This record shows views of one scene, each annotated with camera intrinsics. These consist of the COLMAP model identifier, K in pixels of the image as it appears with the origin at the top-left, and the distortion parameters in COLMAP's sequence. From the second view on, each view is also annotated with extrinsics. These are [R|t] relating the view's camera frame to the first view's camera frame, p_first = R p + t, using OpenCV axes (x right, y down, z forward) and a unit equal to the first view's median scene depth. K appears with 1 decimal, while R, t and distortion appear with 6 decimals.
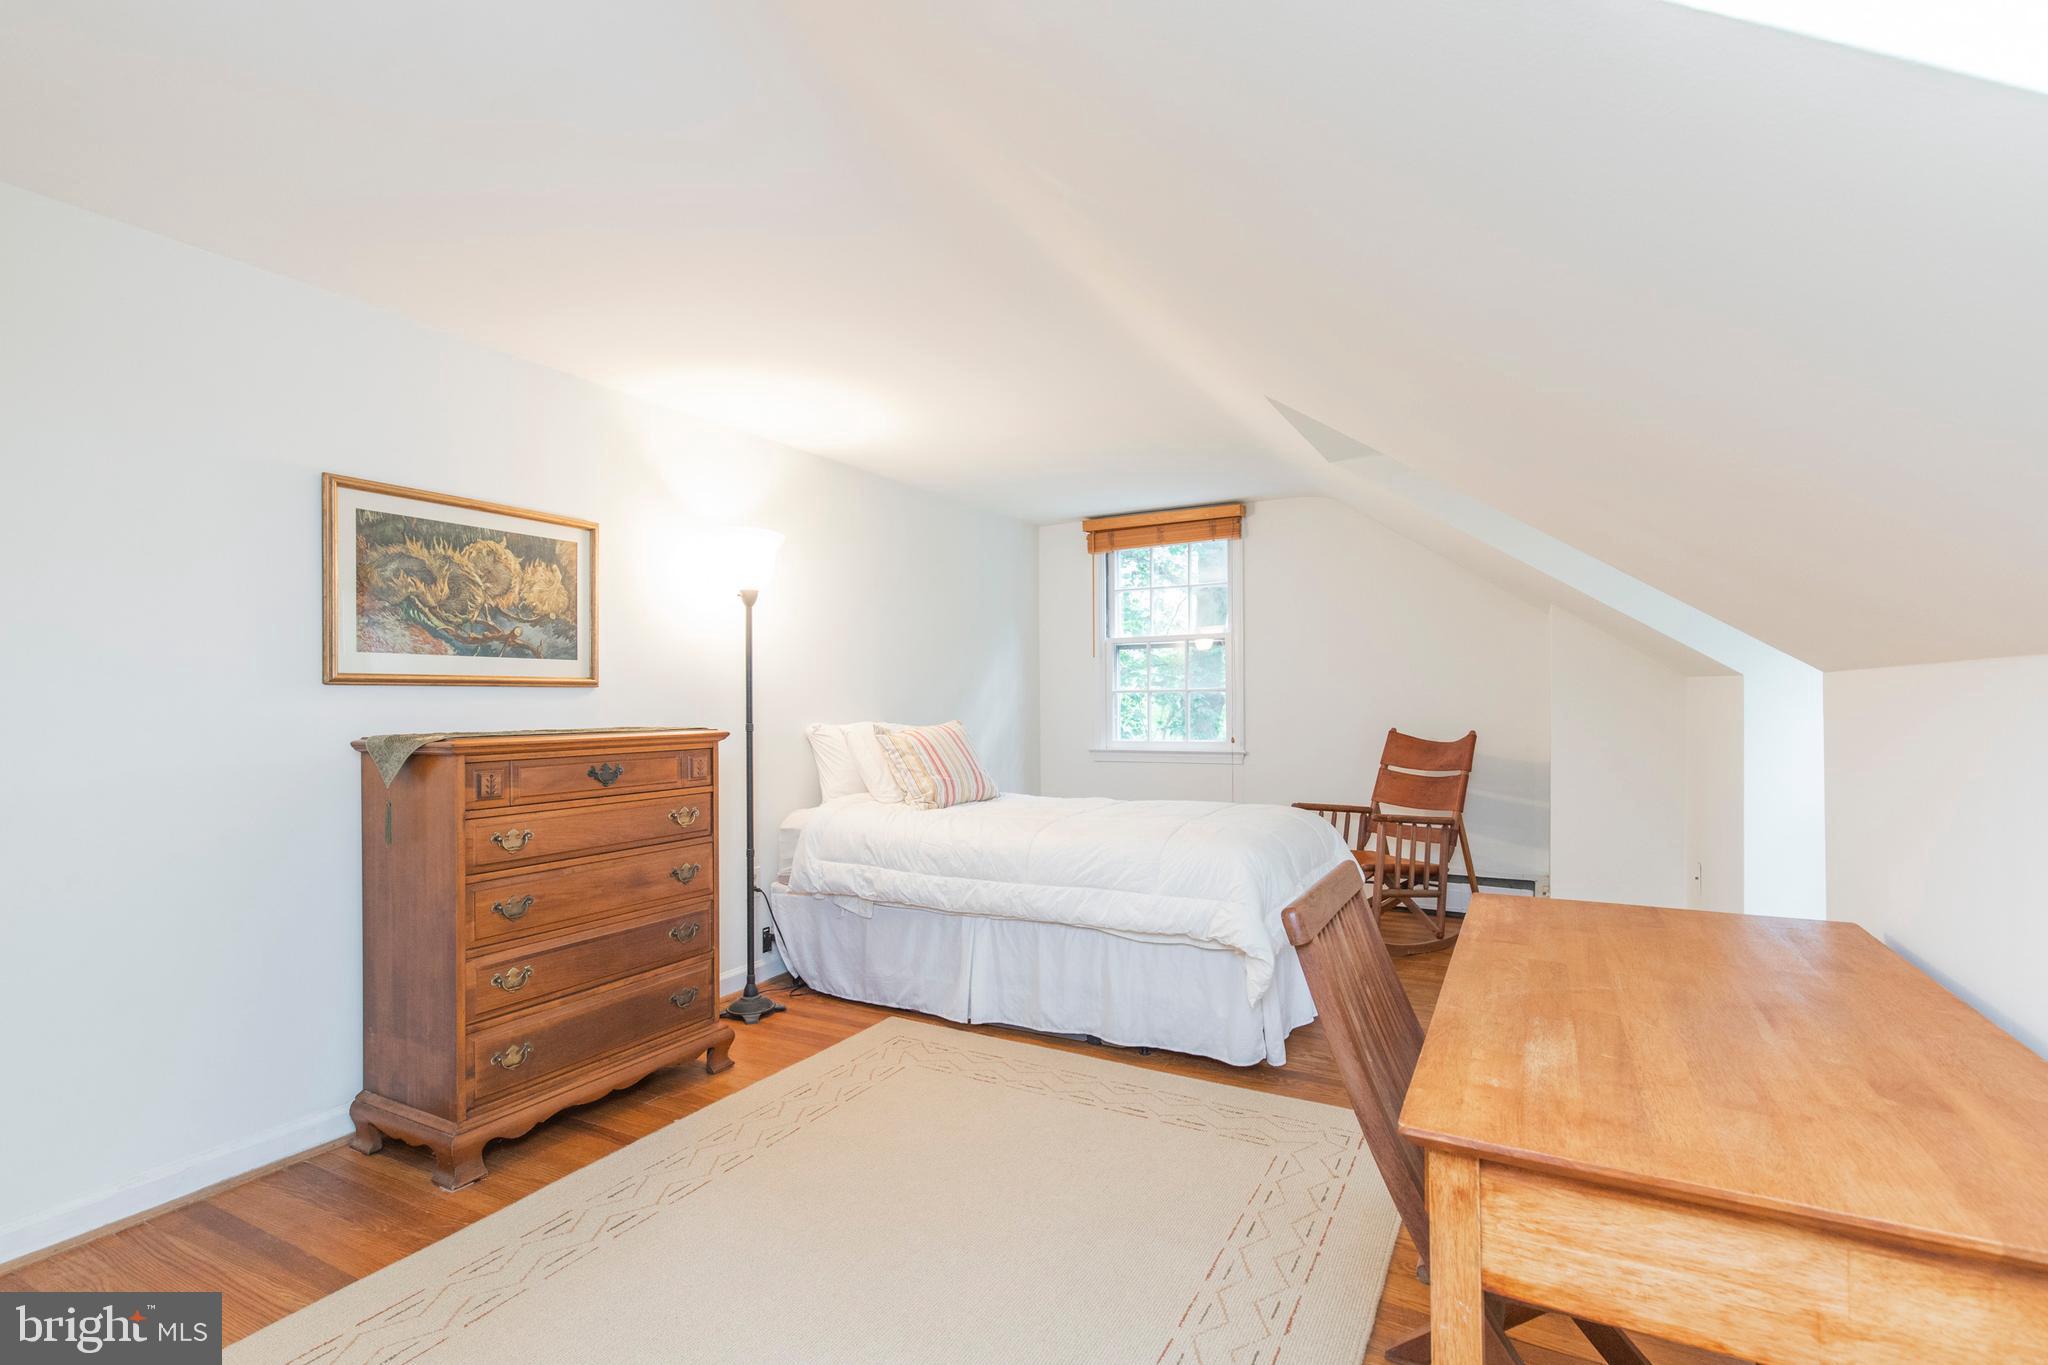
lens RADIAL K [[930.6, 0, 1024.7], [0, 930.6, 694.5], [0, 0, 1]] dist [0.008174, -0.000190]
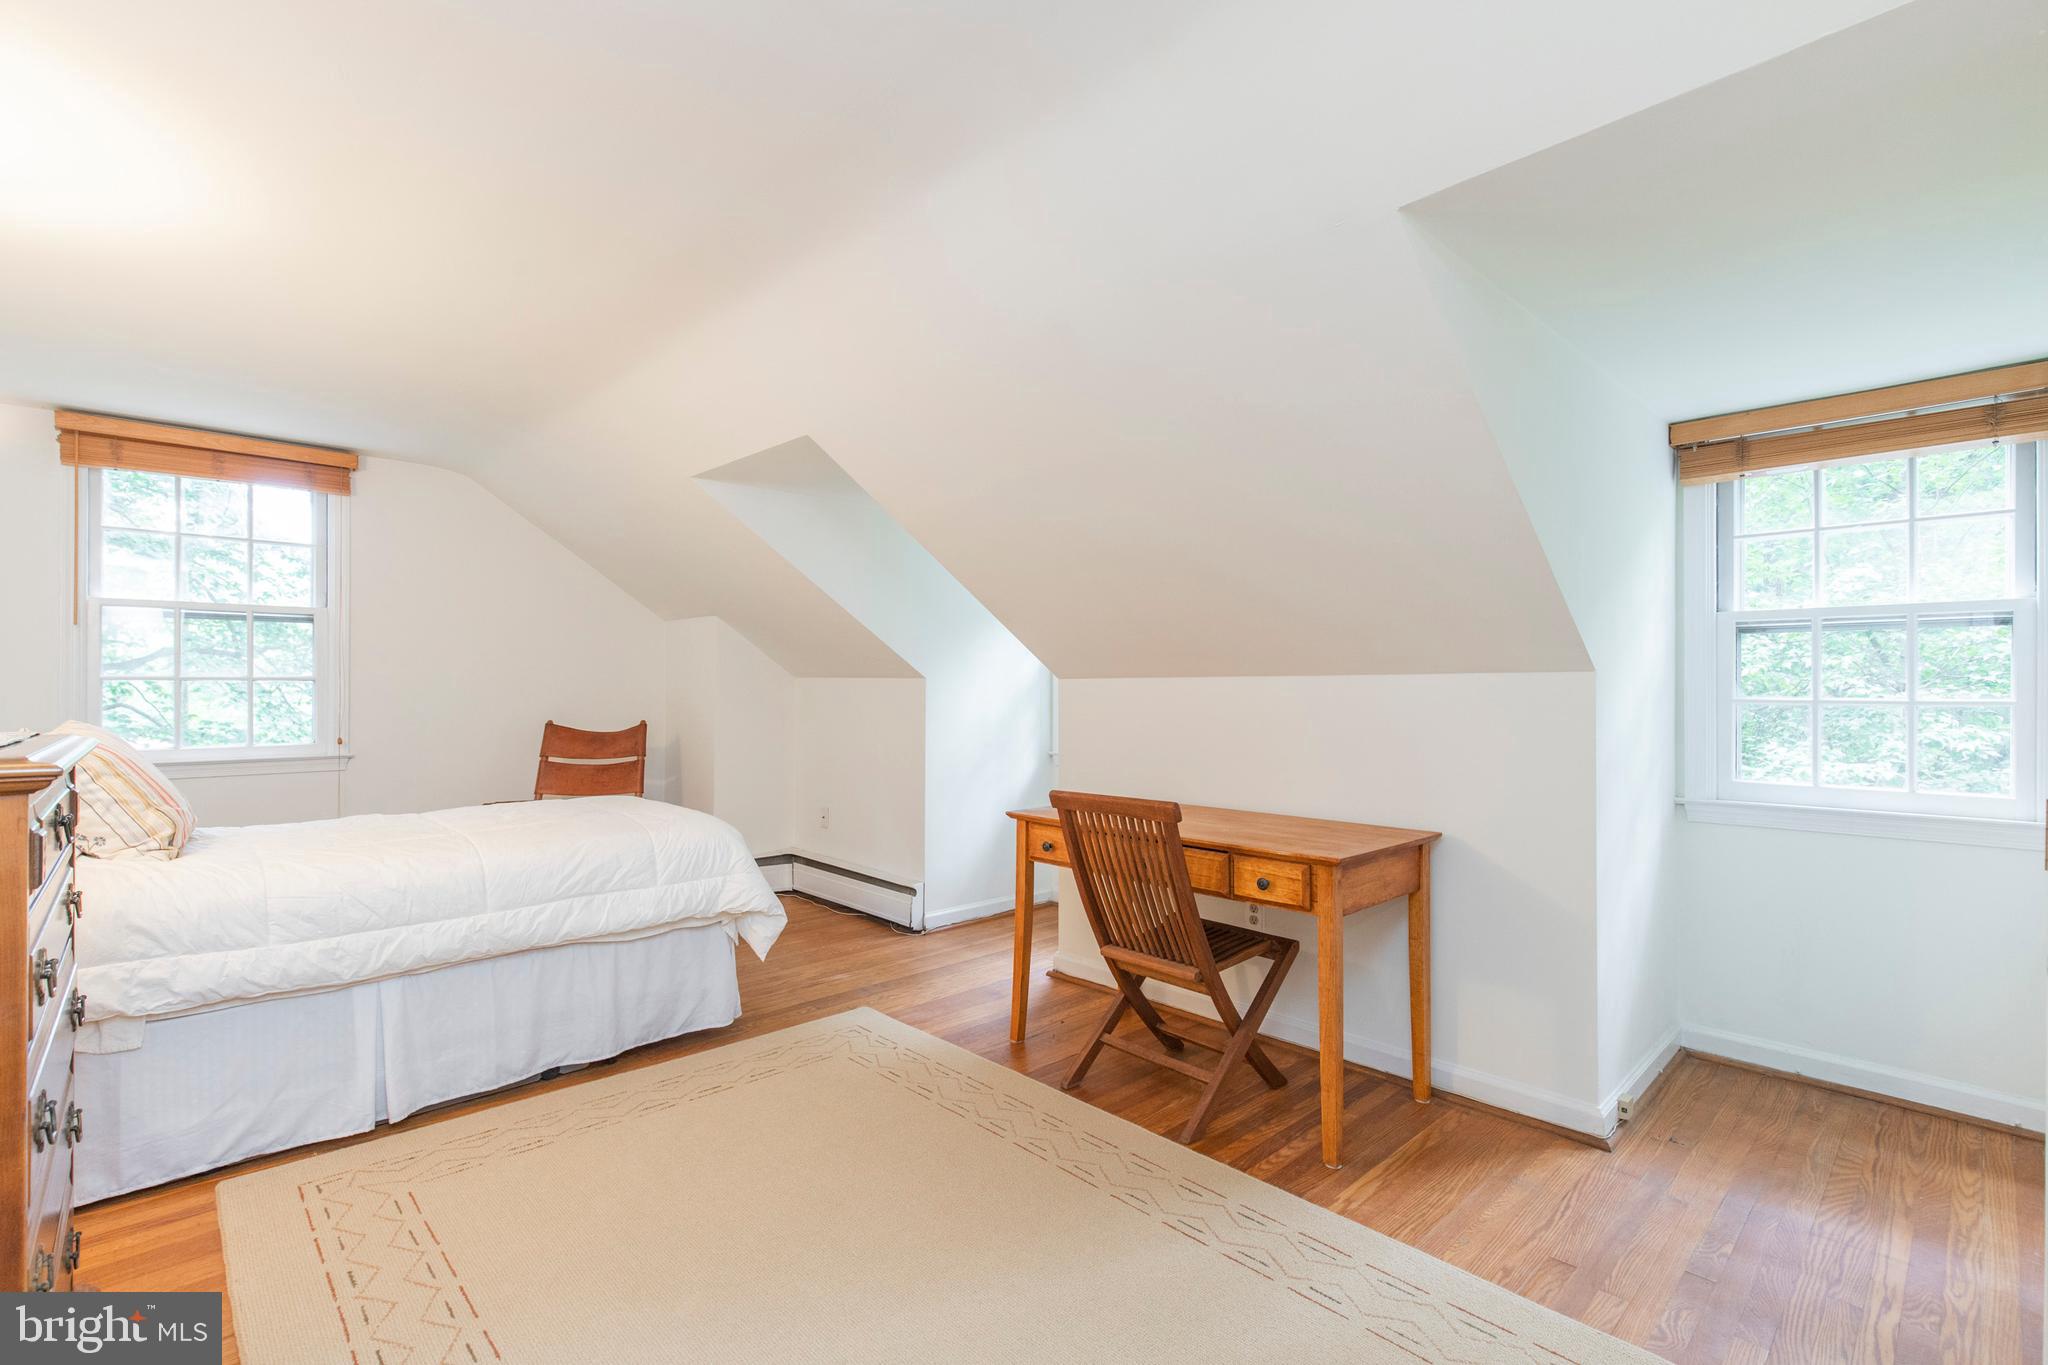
lens RADIAL K [[930.6, 0, 1024.6], [0, 930.6, 693.7], [0, 0, 1]] dist [0.008174, -0.000190]
pose [[0.305029, 0.006301, 0.952322, -0.580986], [-0.007620, 0.999962, -0.004176, 0.010087], [-0.952312, -0.005983, 0.305066, 0.278913]]
